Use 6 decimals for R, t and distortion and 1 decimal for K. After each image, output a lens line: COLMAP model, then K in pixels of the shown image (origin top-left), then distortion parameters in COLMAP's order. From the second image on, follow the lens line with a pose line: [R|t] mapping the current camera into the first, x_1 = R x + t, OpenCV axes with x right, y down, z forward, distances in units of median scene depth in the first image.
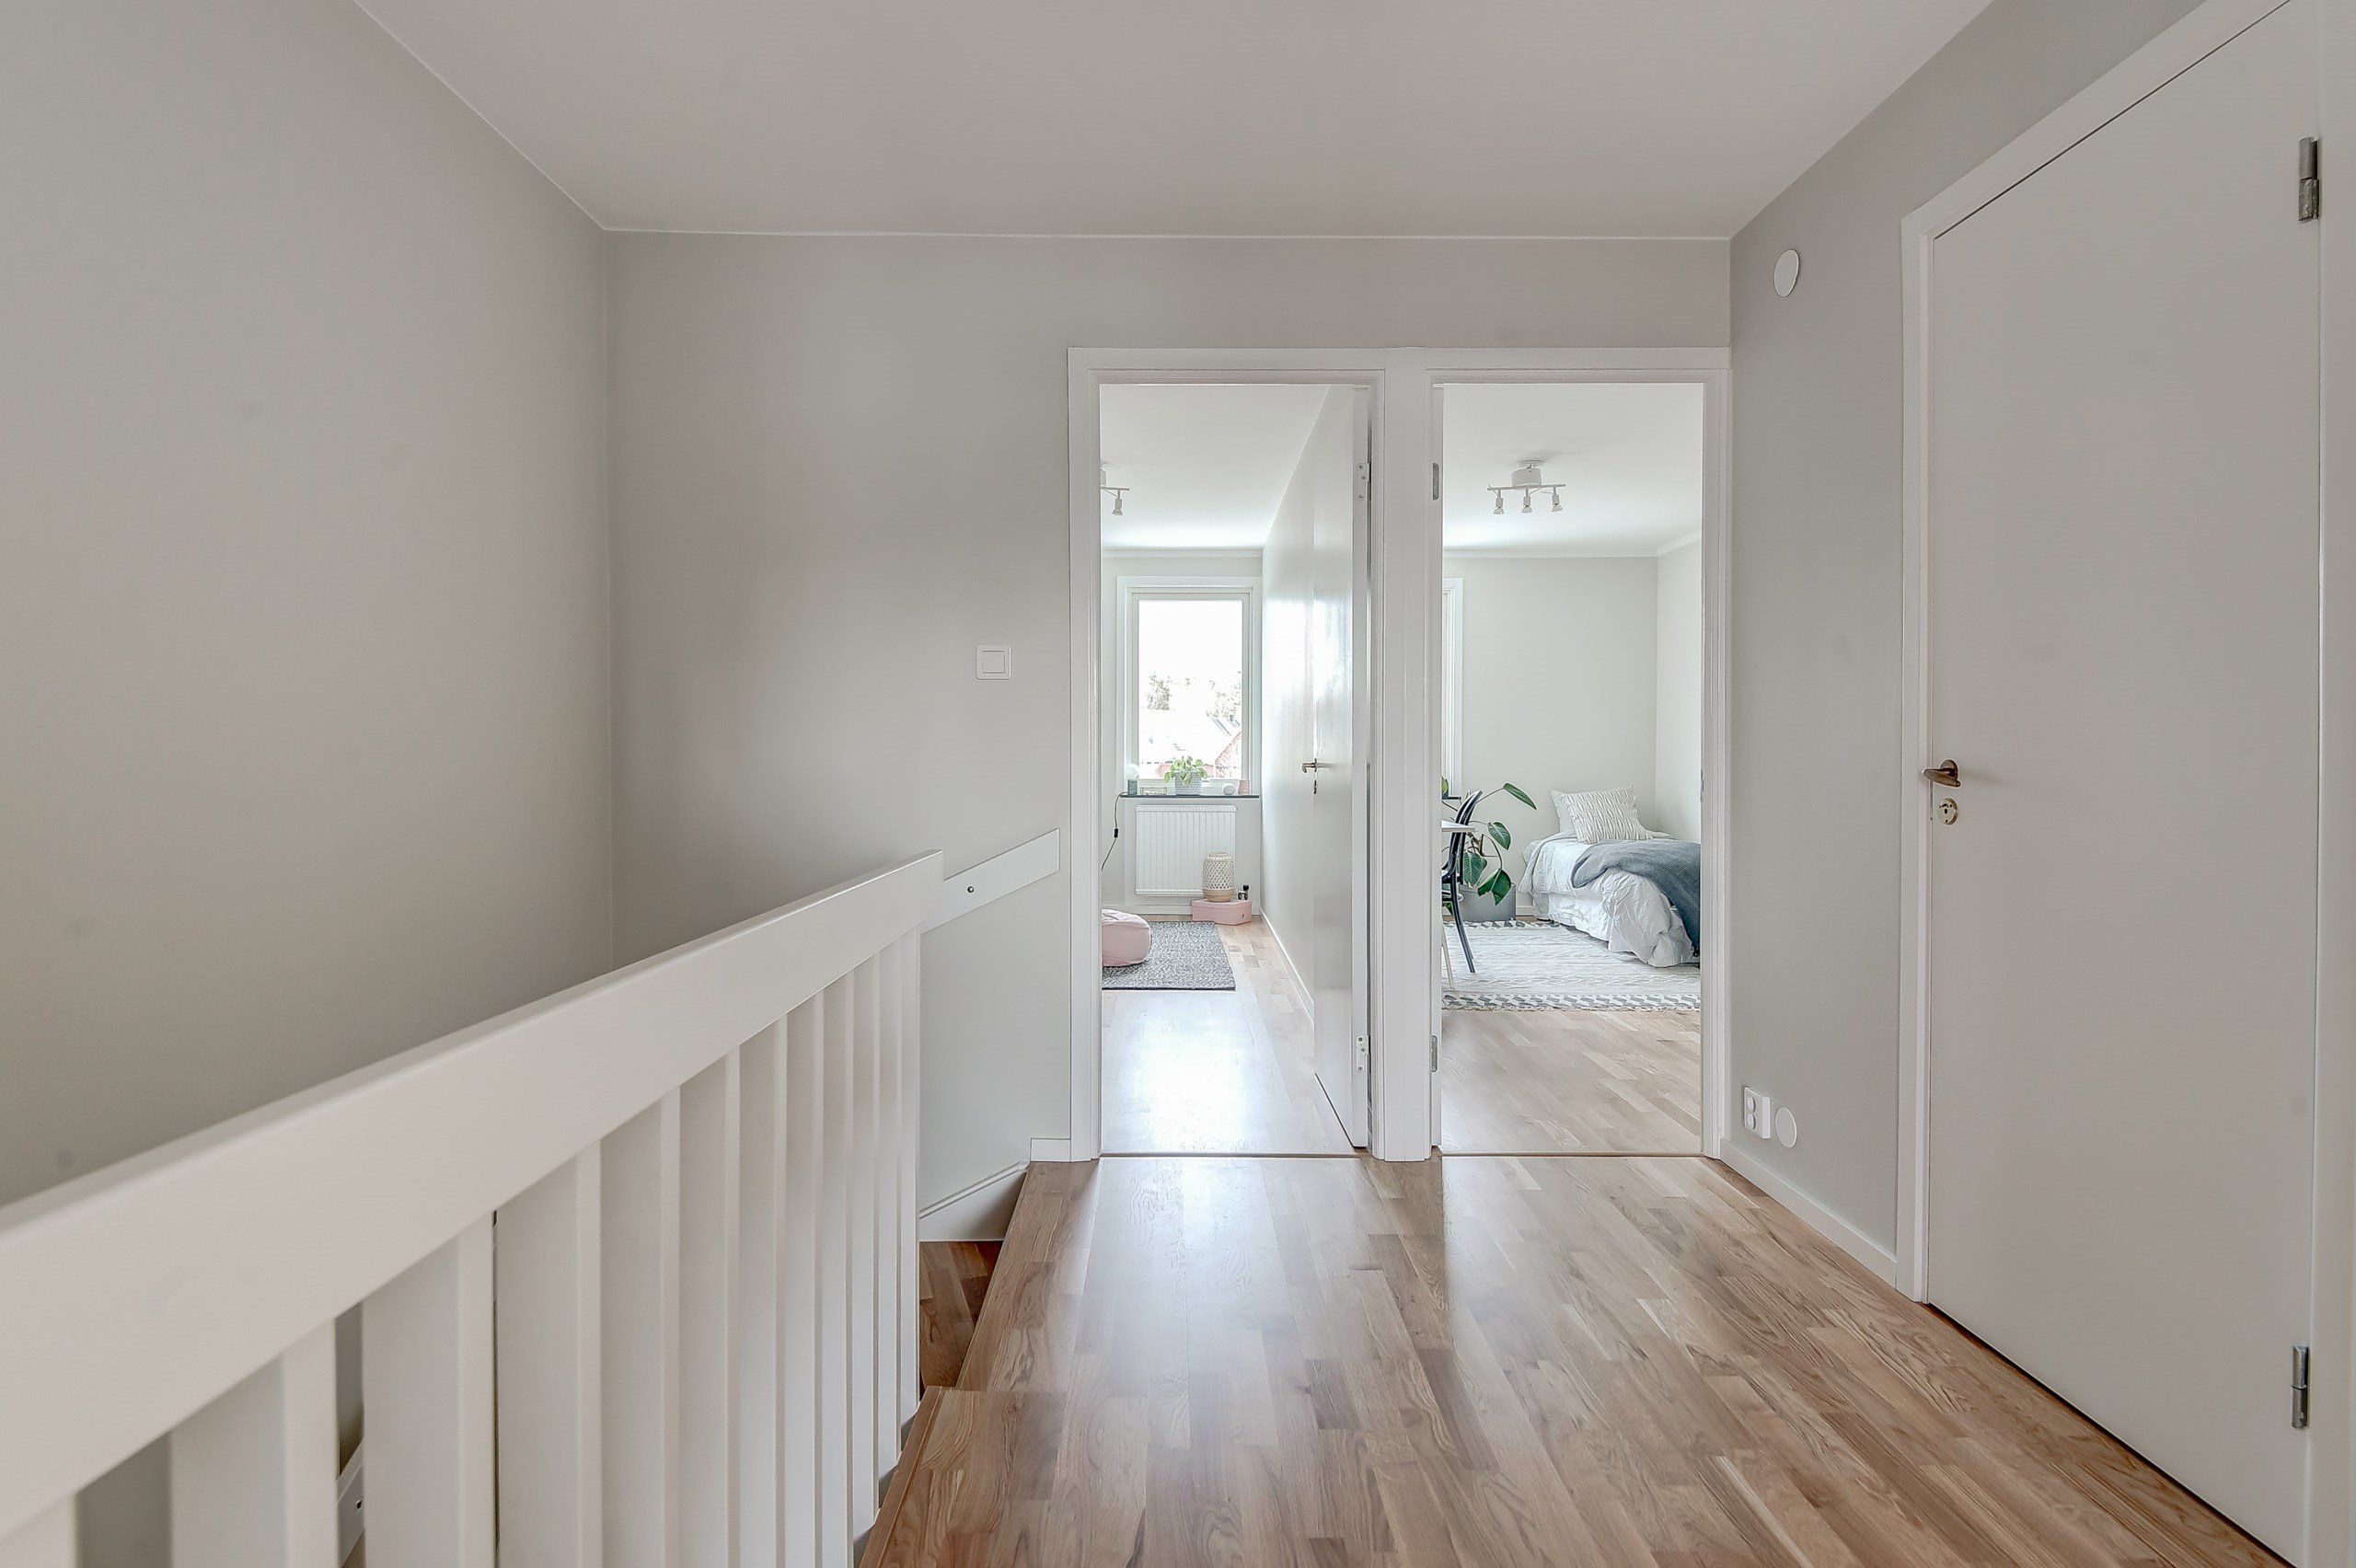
lens RADIAL K [[1135.4, 0, 1151.9], [0, 1135.4, 770.5], [0, 0, 1]] dist [0.002174, 0.000022]
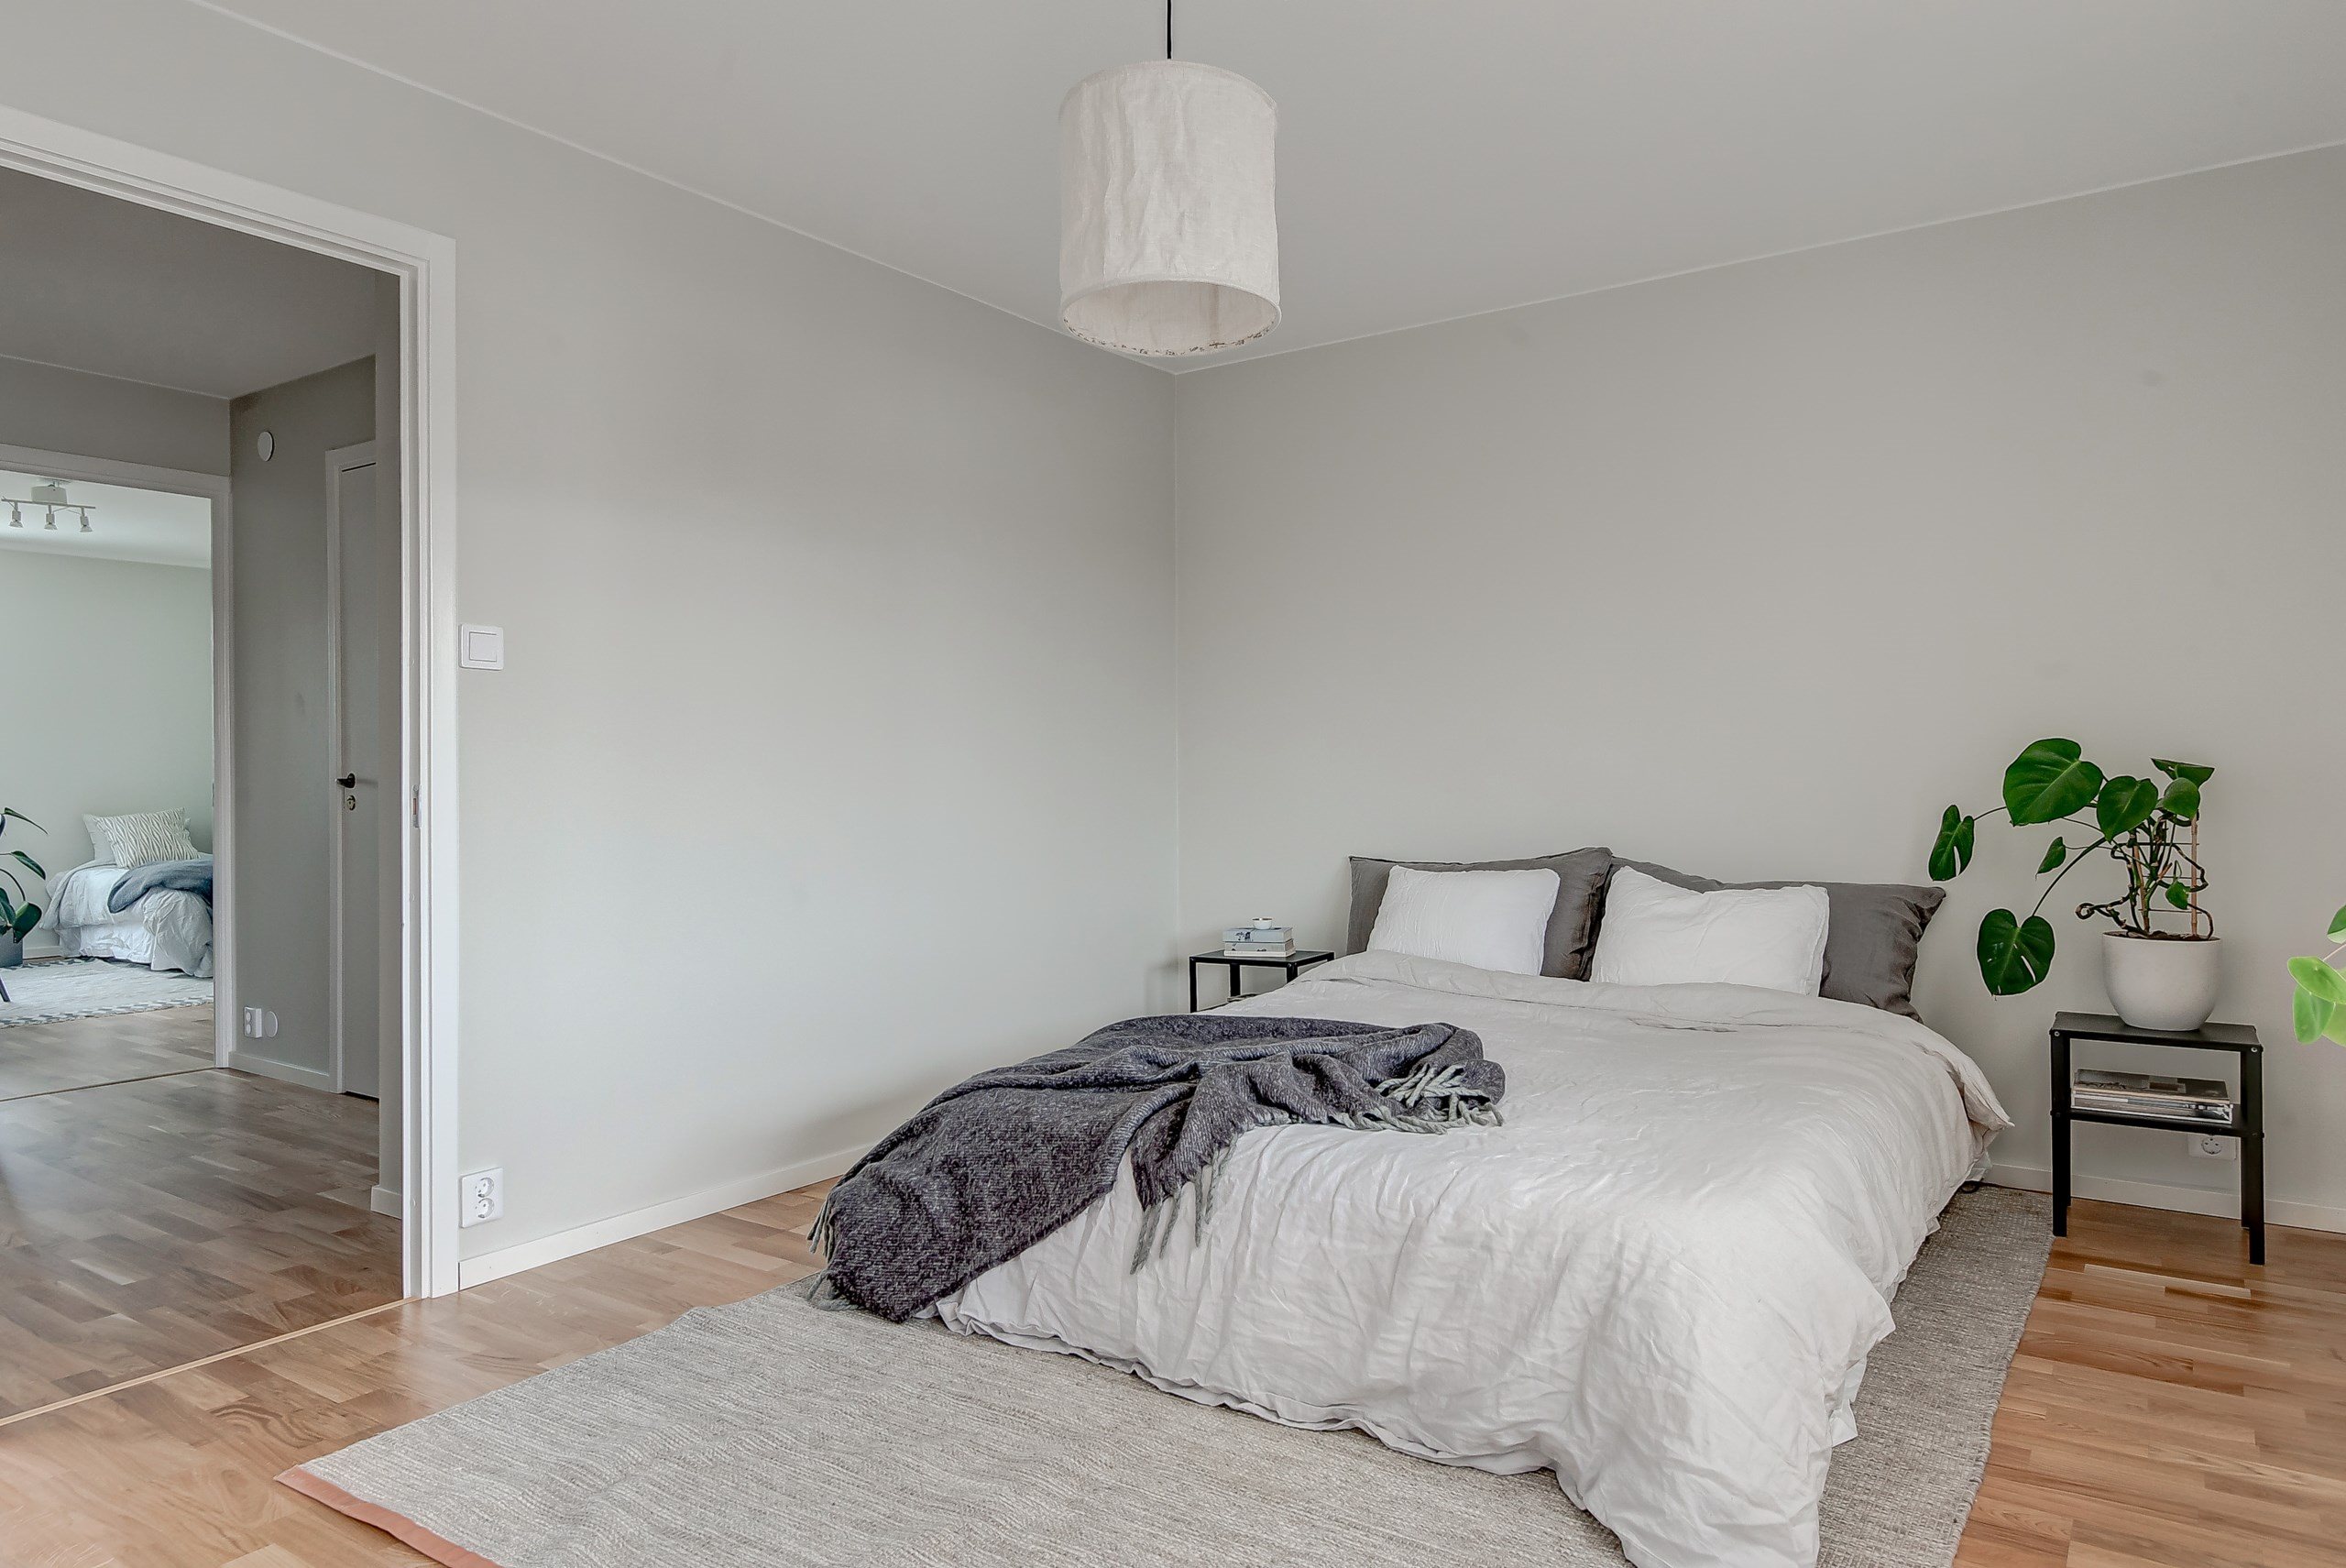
lens RADIAL K [[1418.7, 0, 1176.3], [0, 1418.7, 769.2], [0, 0, 1]] dist [0.027756, -0.024555]
pose [[0.549208, -0.000652, 0.835686, -0.135617], [0.017344, 0.999793, -0.010618, 0.009205], [-0.835506, 0.020325, 0.549105, -0.393840]]
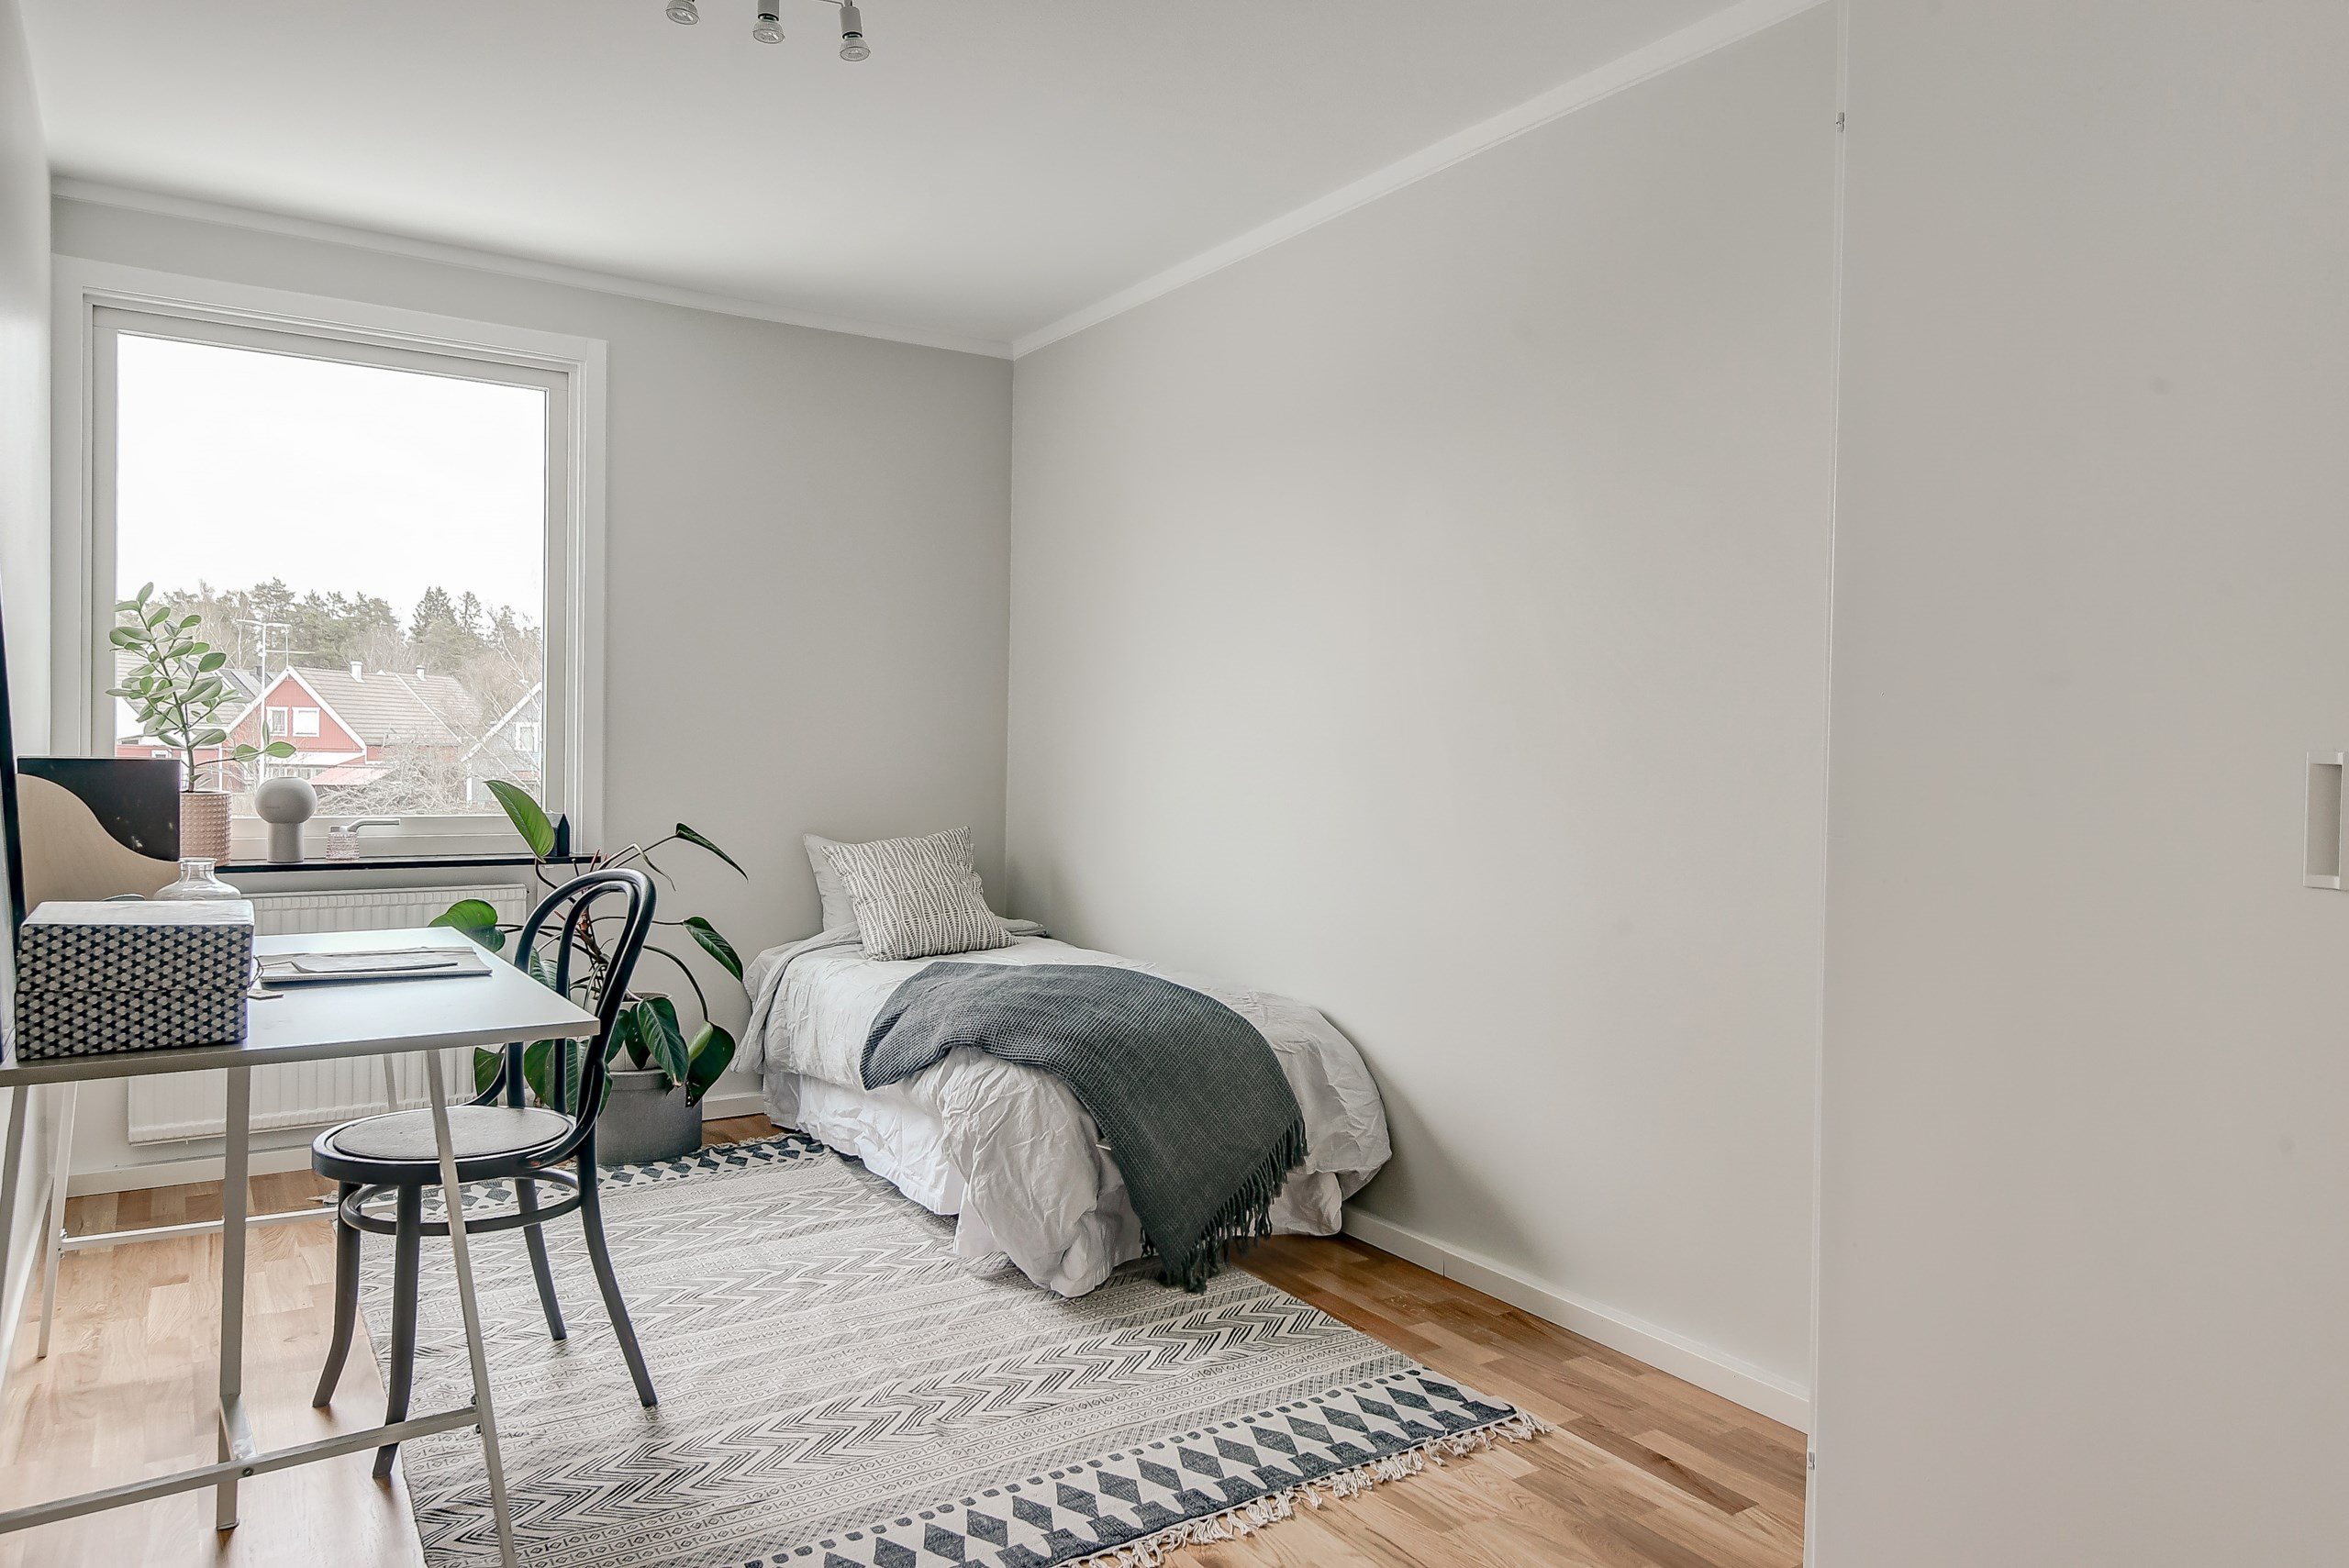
lens RADIAL K [[1535.0, 0, 1154.2], [0, 1535.0, 764.4], [0, 0, 1]] dist [0.043070, -0.038581]
pose [[0.835783, 0.003909, 0.549045, 0.141009], [-0.006414, 0.999976, 0.002643, -0.015064], [-0.549022, -0.005731, 0.835788, 0.443605]]
